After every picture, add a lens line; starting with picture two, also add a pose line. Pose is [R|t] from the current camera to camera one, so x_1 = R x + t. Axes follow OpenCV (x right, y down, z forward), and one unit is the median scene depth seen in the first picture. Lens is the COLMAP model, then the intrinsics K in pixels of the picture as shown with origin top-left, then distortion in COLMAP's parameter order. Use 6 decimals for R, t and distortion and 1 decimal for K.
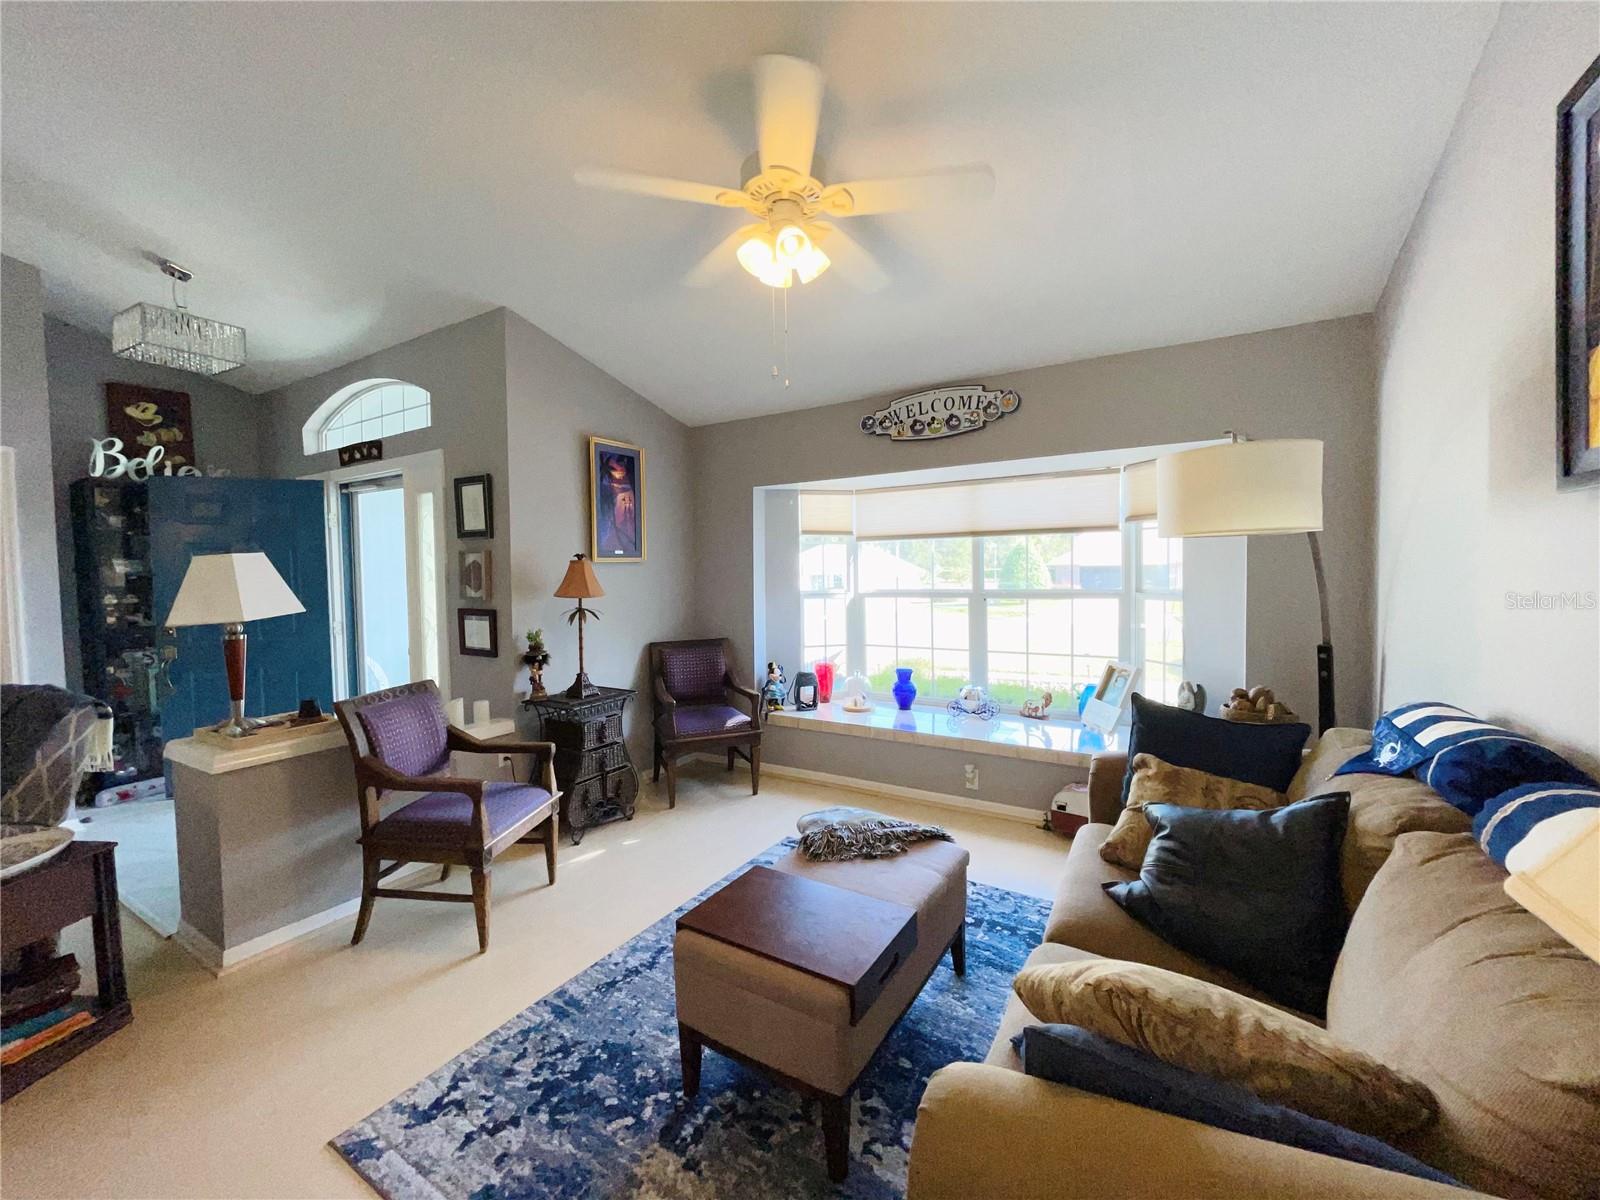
lens RADIAL K [[645.3, 0, 801.3], [0, 645.3, 599.3], [0, 0, 1]] dist [0.000029, -0.000140]
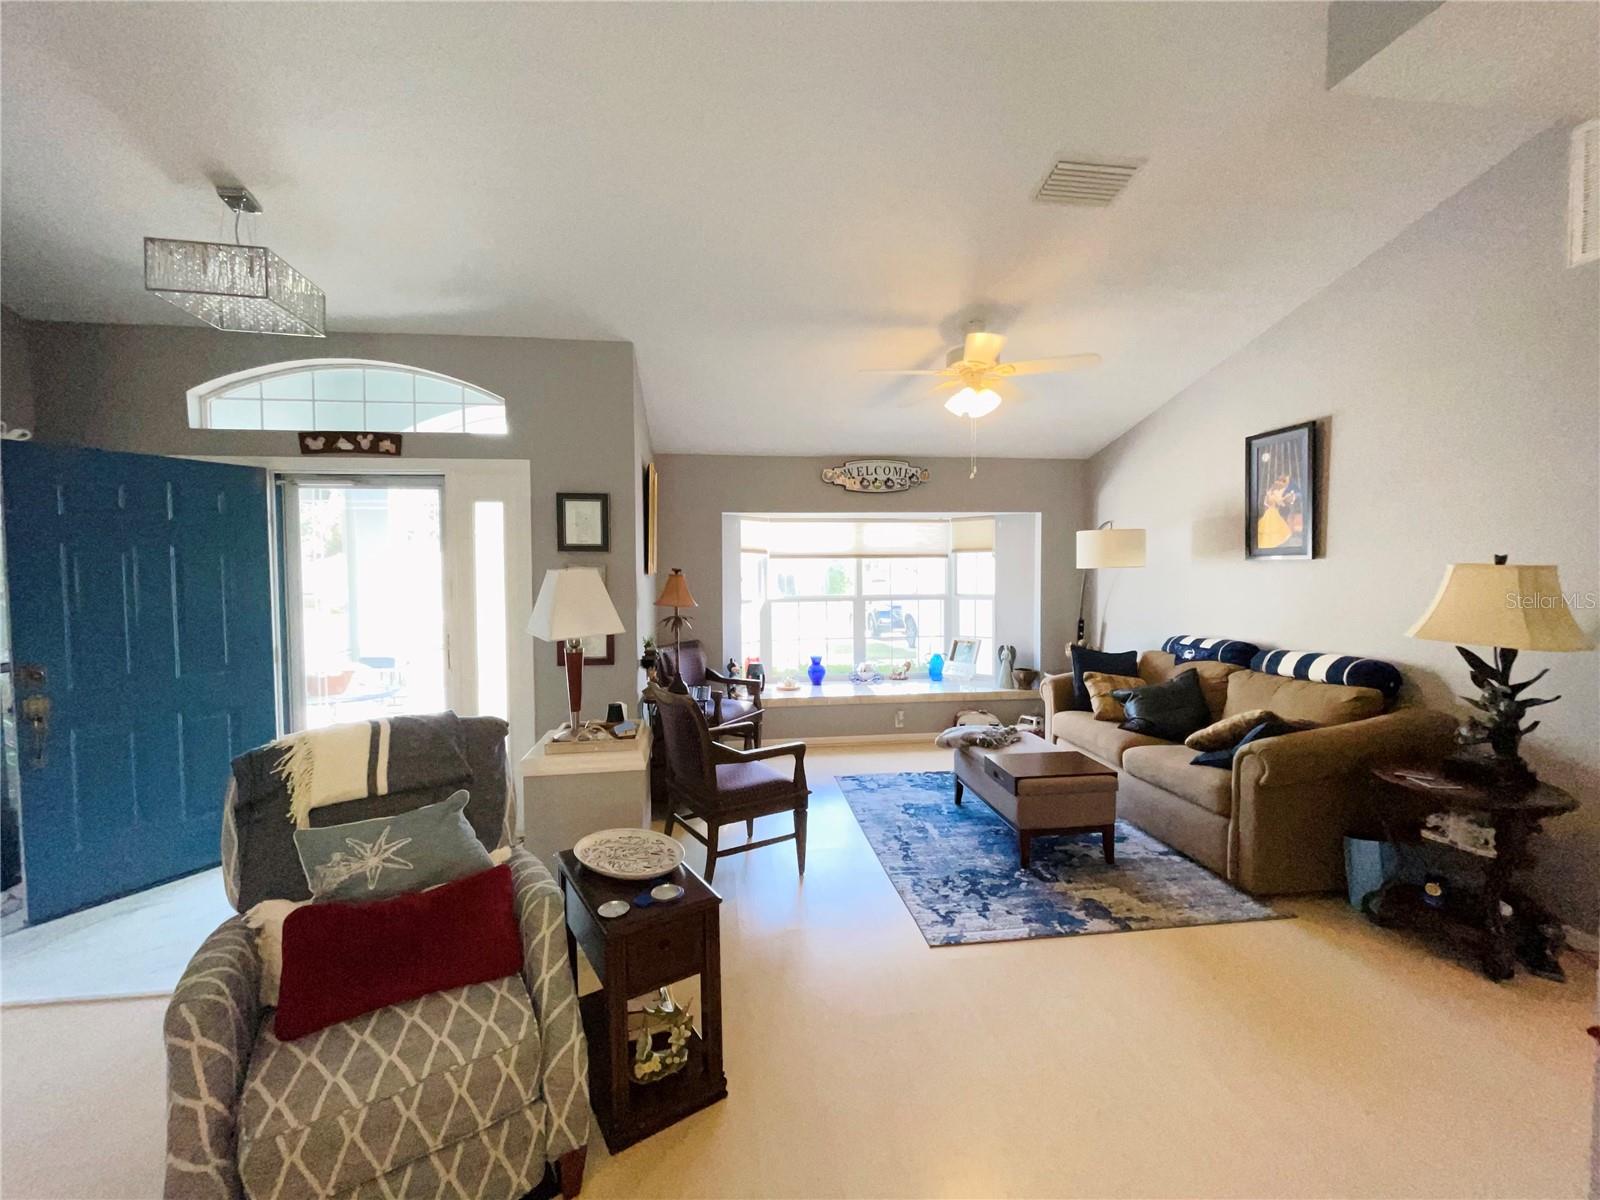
lens RADIAL K [[645.3, 0, 798.6], [0, 645.3, 595.1], [0, 0, 1]] dist [0.000029, -0.000140]
pose [[0.774897, -0.014912, 0.631912, -0.911044], [0.023946, 0.999697, -0.005773, -0.012404], [-0.631634, 0.019605, 0.775019, -0.021585]]
